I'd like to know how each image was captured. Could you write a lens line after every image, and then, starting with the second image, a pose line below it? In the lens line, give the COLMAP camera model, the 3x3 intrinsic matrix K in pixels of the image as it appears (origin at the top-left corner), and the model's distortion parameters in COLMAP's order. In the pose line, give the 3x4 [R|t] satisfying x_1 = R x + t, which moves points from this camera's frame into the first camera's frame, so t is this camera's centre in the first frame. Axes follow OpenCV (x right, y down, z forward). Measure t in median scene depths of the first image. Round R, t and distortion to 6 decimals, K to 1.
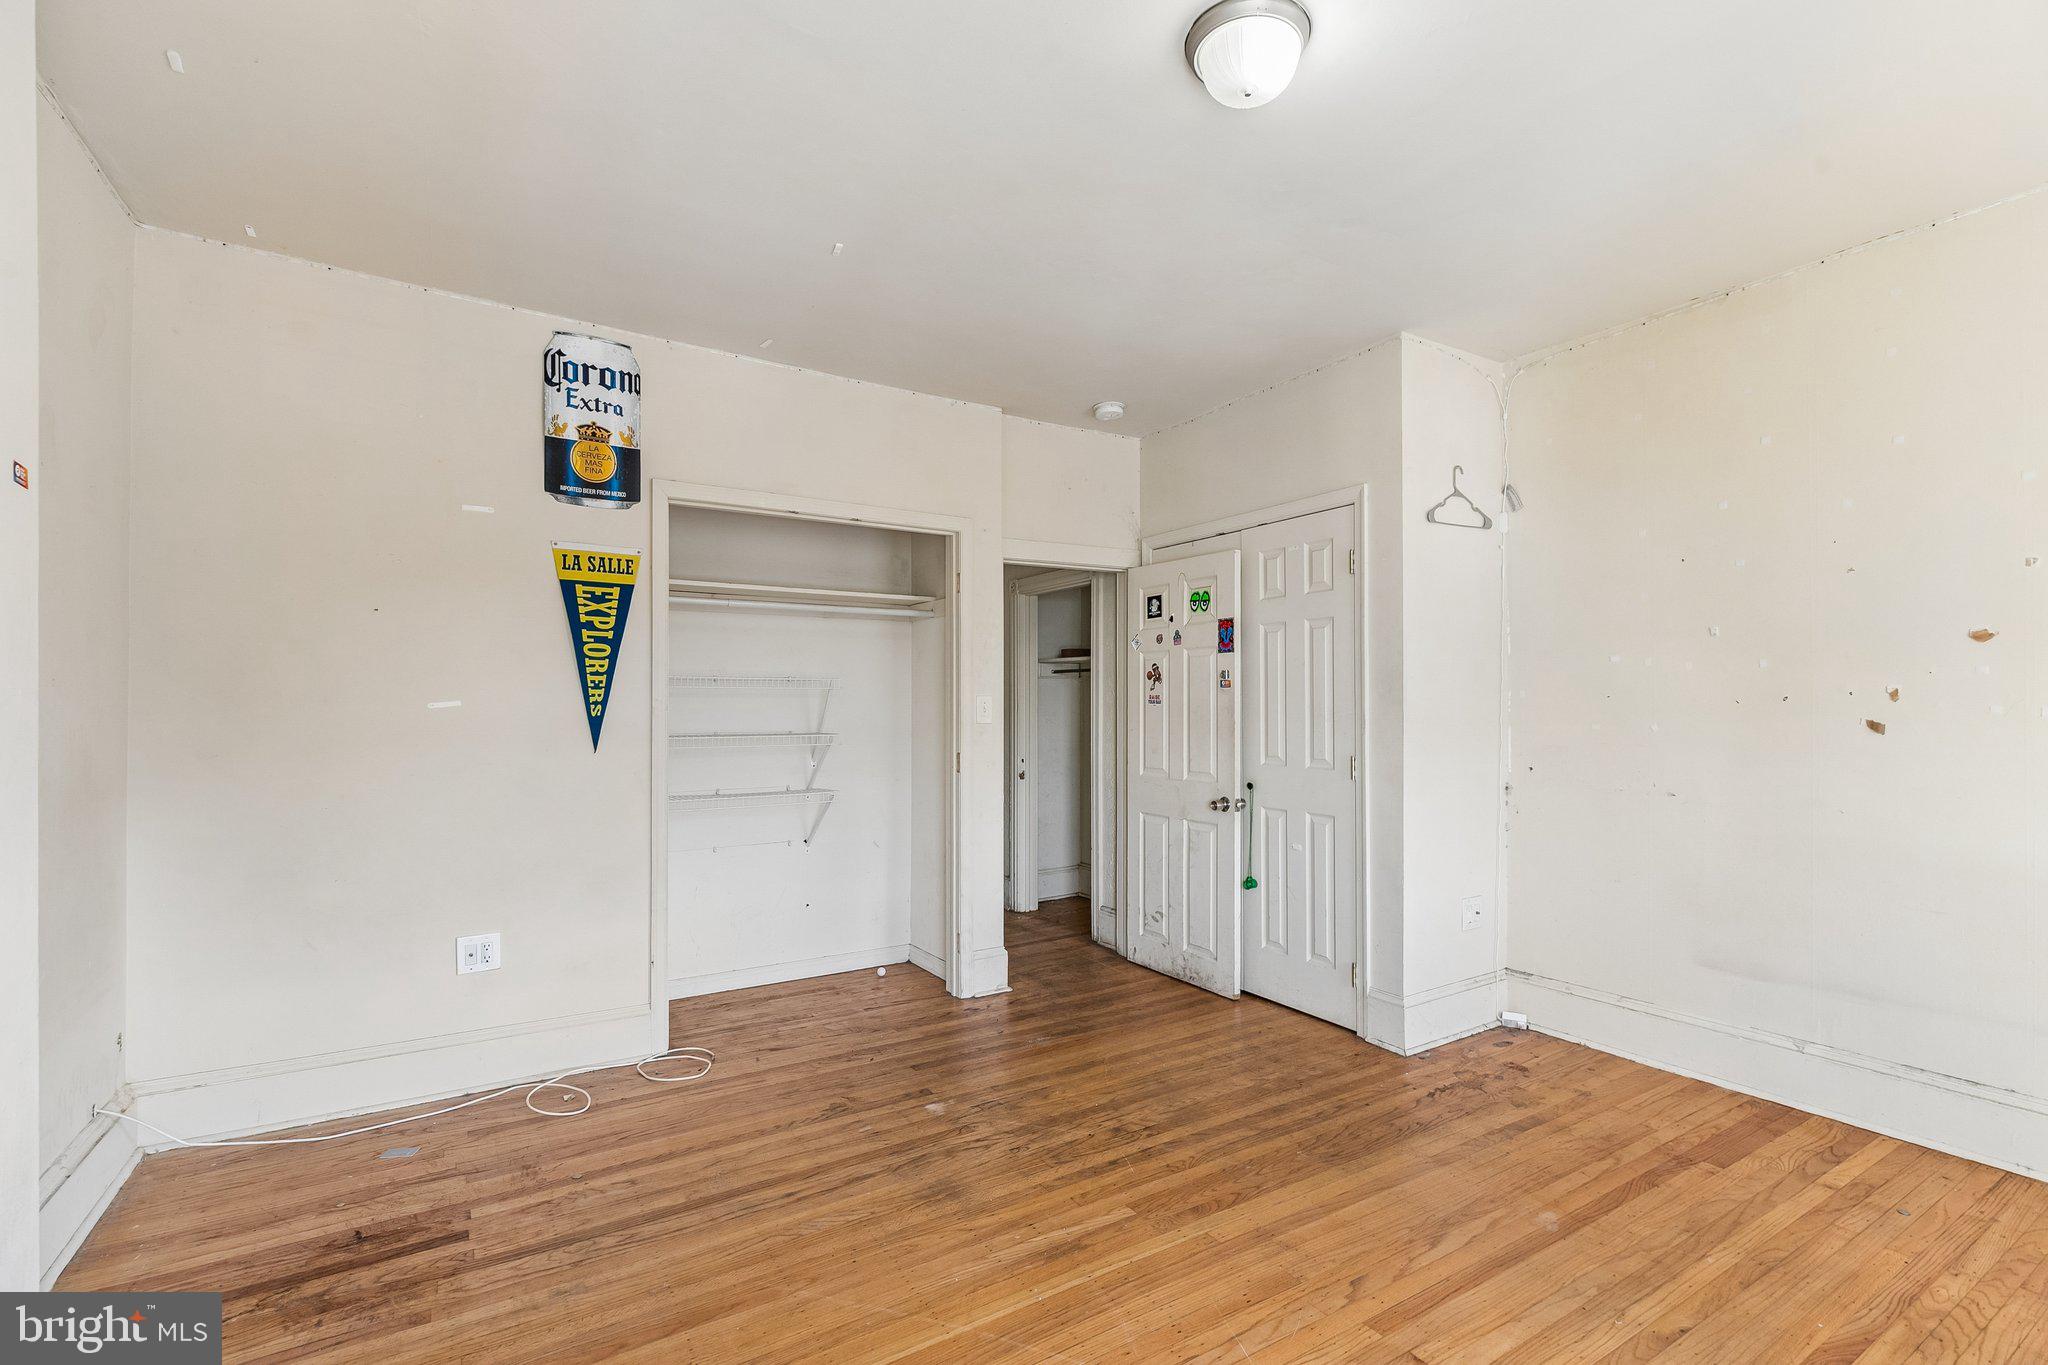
lens RADIAL K [[923.8, 0, 1012.7], [0, 923.8, 702.7], [0, 0, 1]] dist [0.004862, -0.000151]
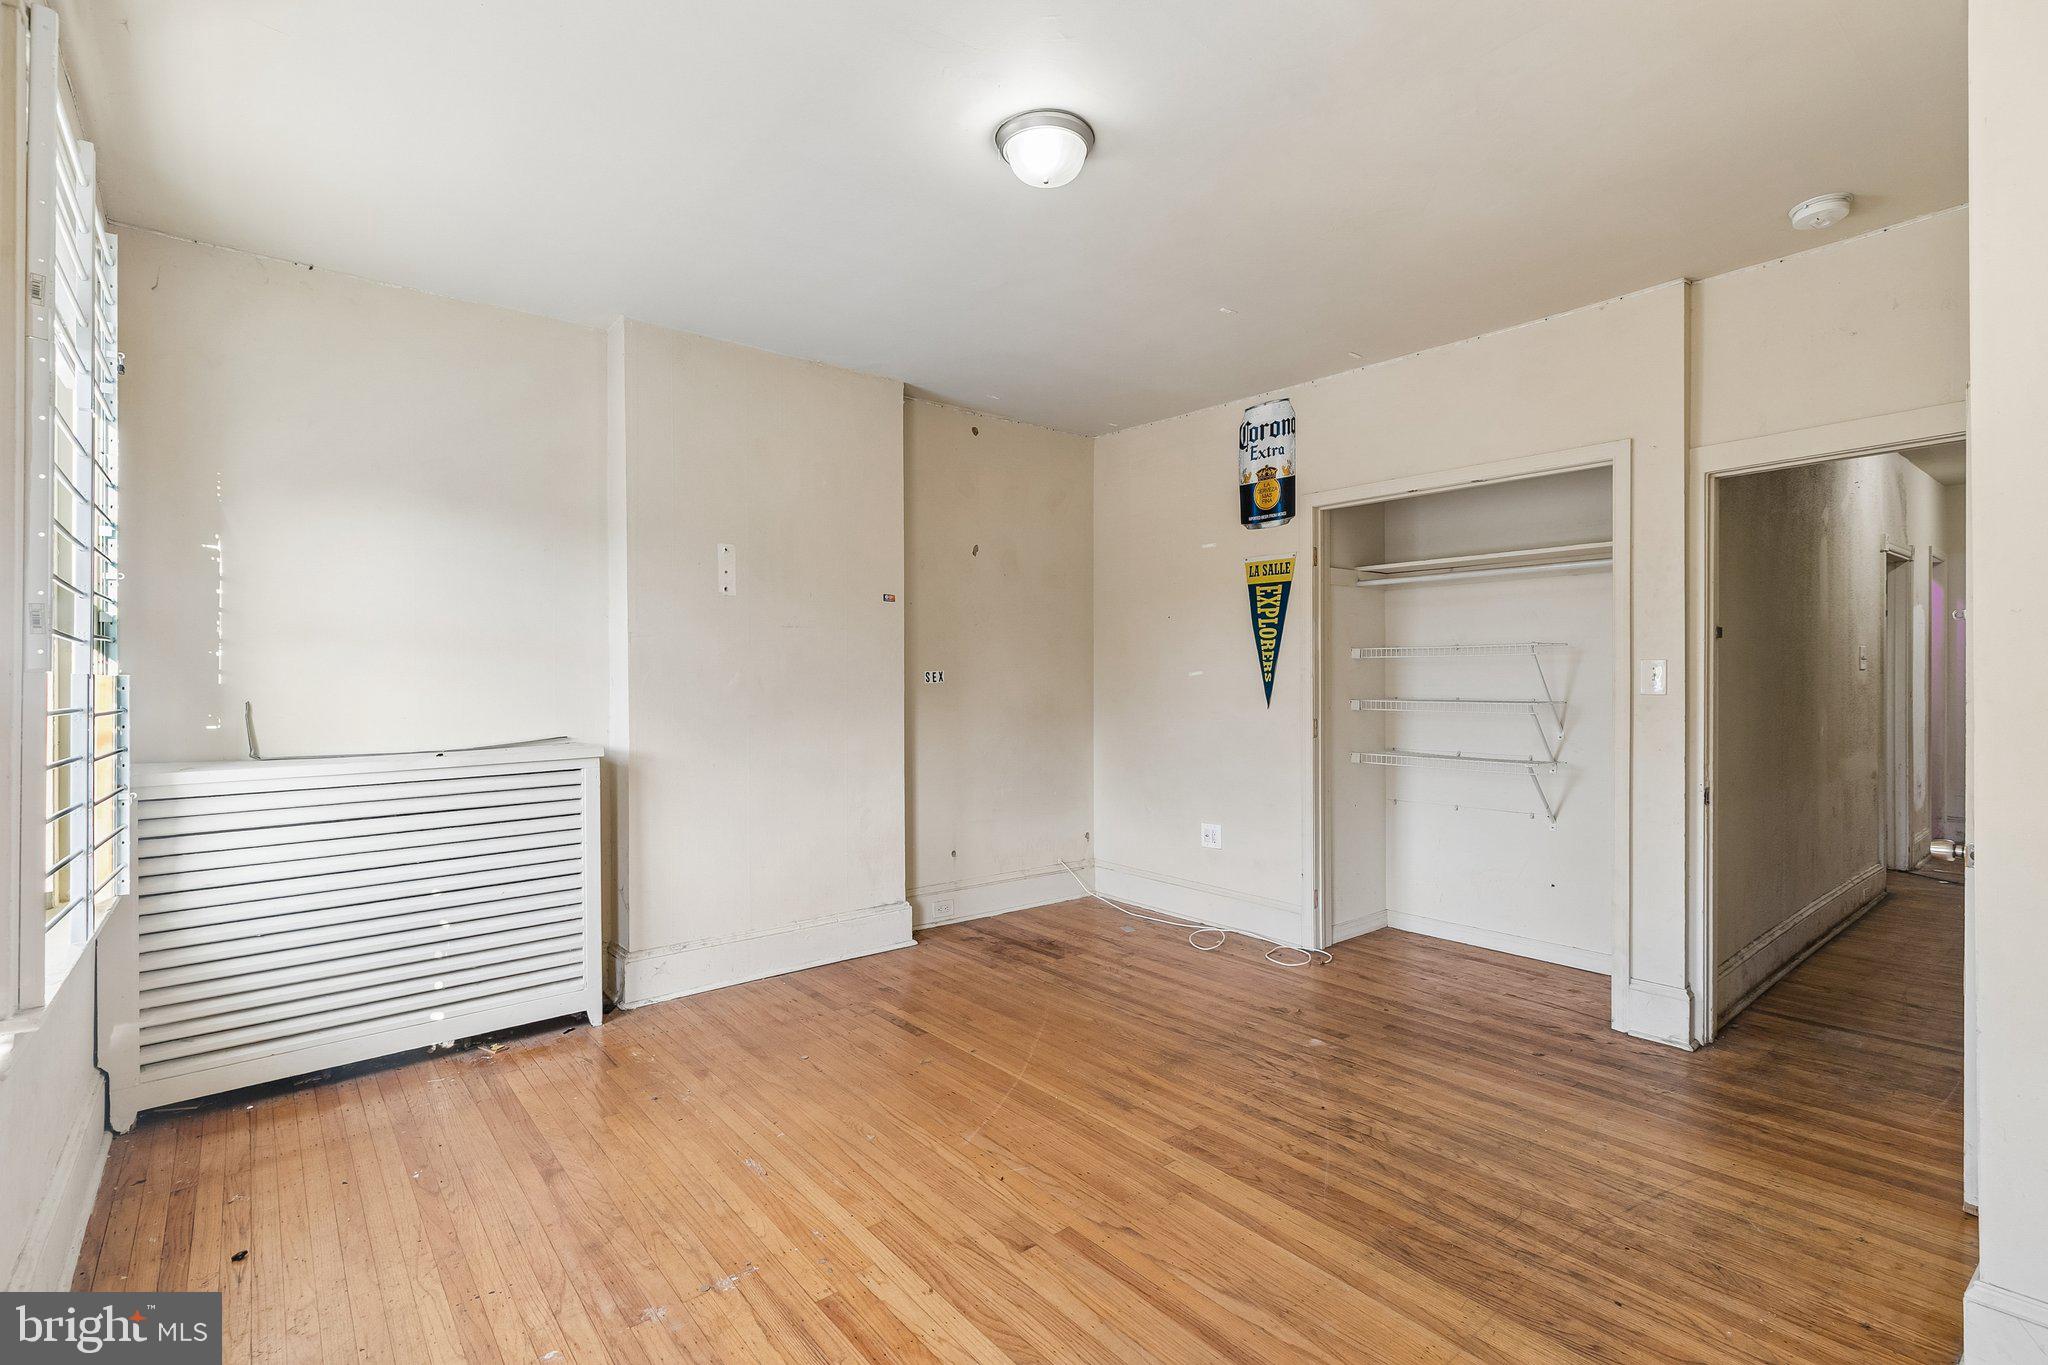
lens RADIAL K [[920.5, 0, 1021.3], [0, 920.5, 676.9], [0, 0, 1]] dist [0.003721, -0.000119]
pose [[0.142218, 0.002363, -0.989833, 0.851726], [0.008328, 0.999959, 0.003584, -0.000370], [0.989800, -0.008753, 0.142193, 0.456625]]
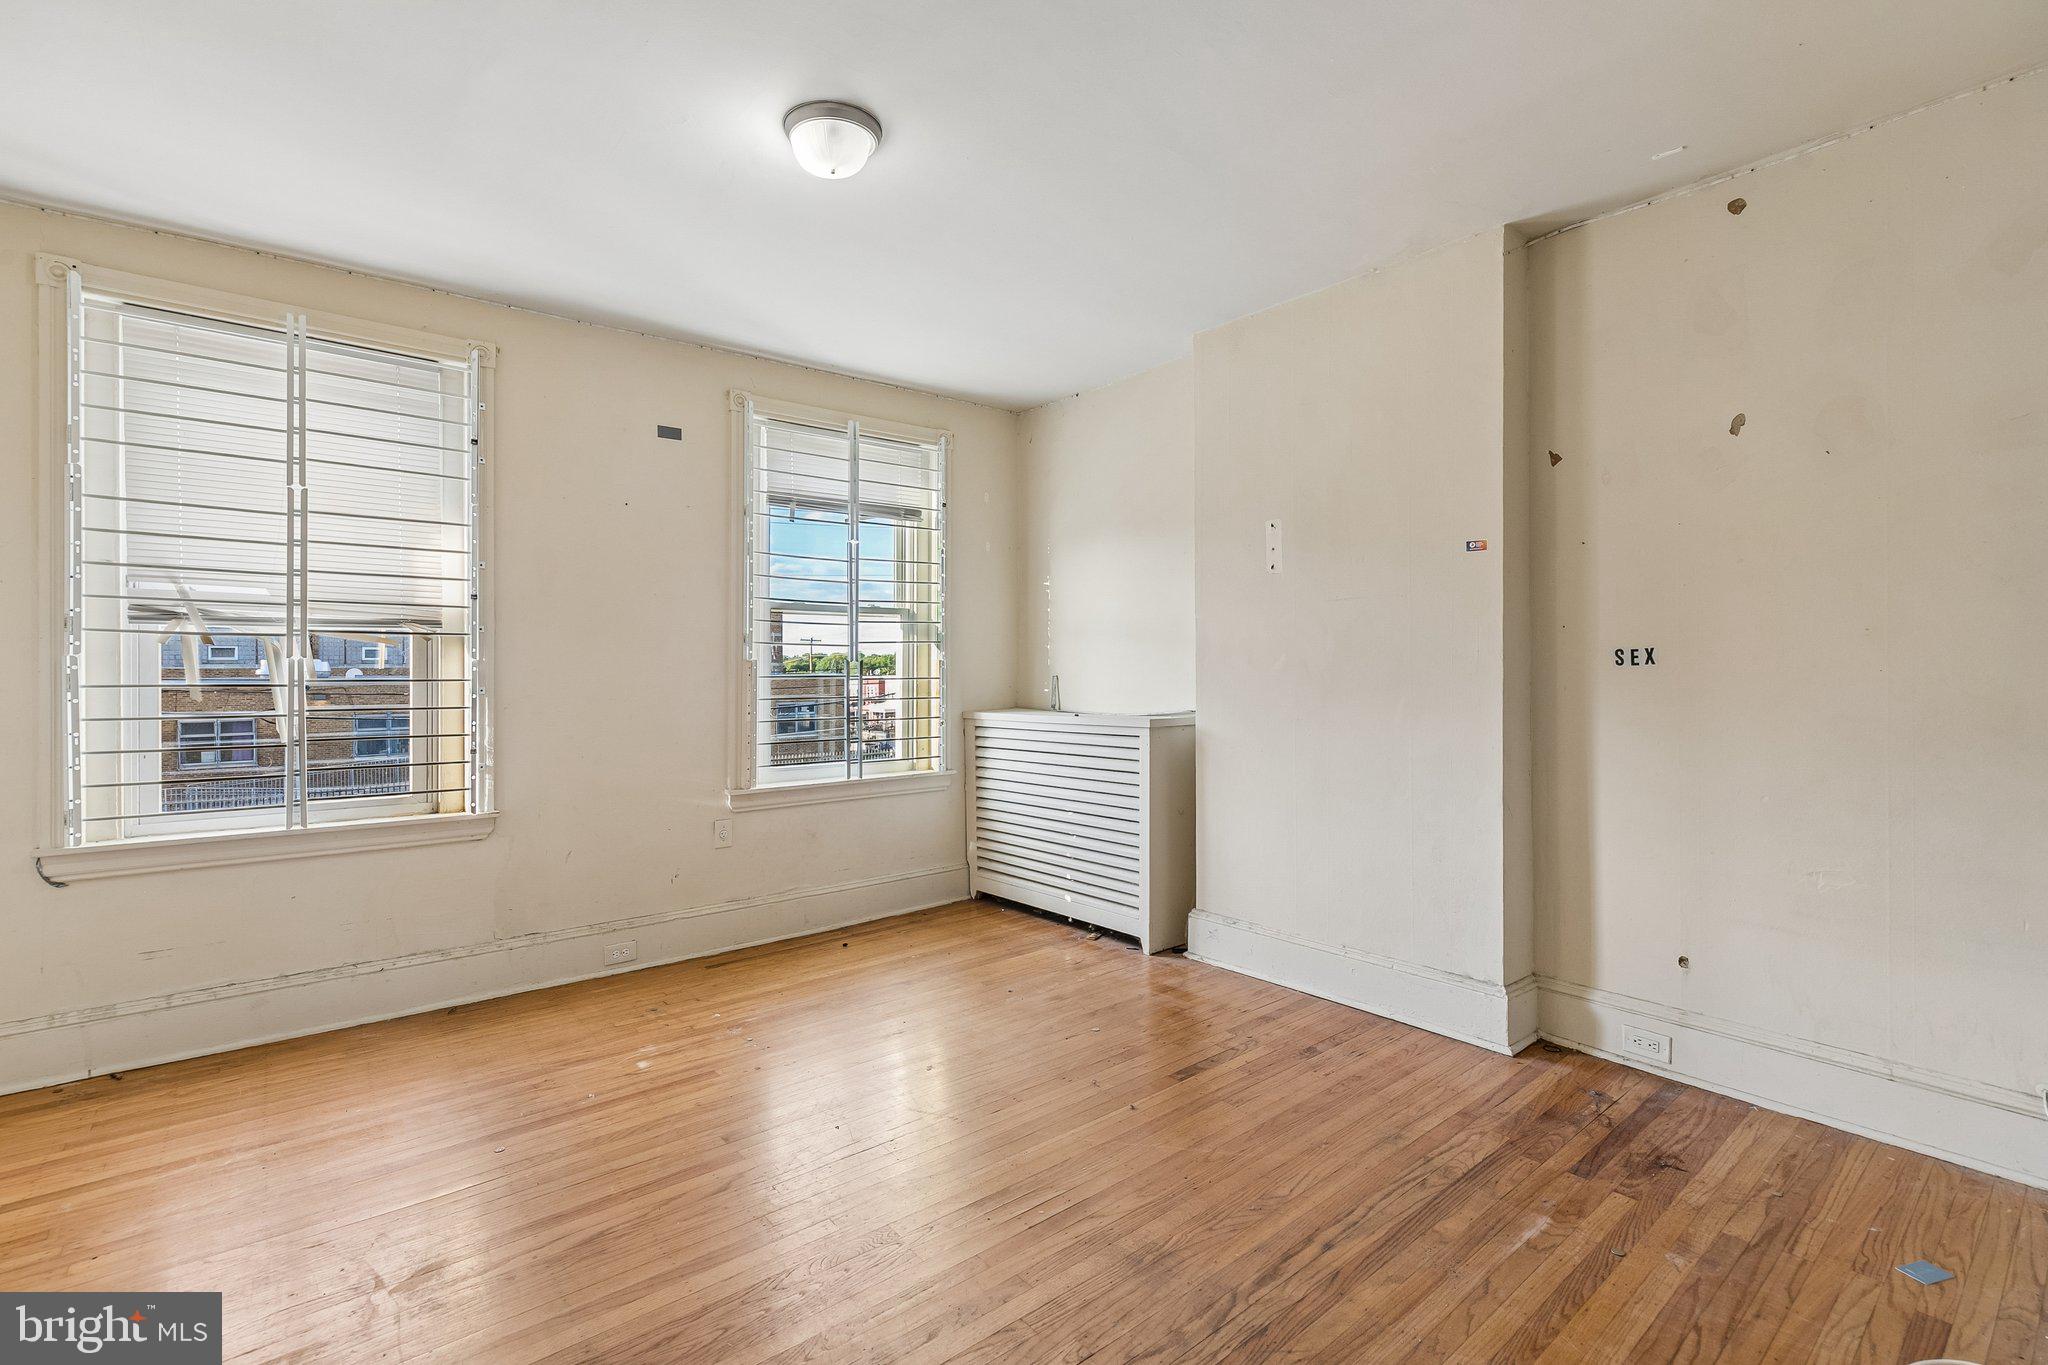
lens RADIAL K [[931.6, 0, 1018.6], [0, 931.6, 667.4], [0, 0, 1]] dist [0.003382, -0.000038]
pose [[-0.989077, 0.008214, -0.147168, 0.111996], [0.008608, 0.999961, -0.002040, 0.010402], [0.147146, -0.003284, -0.989109, 1.326323]]
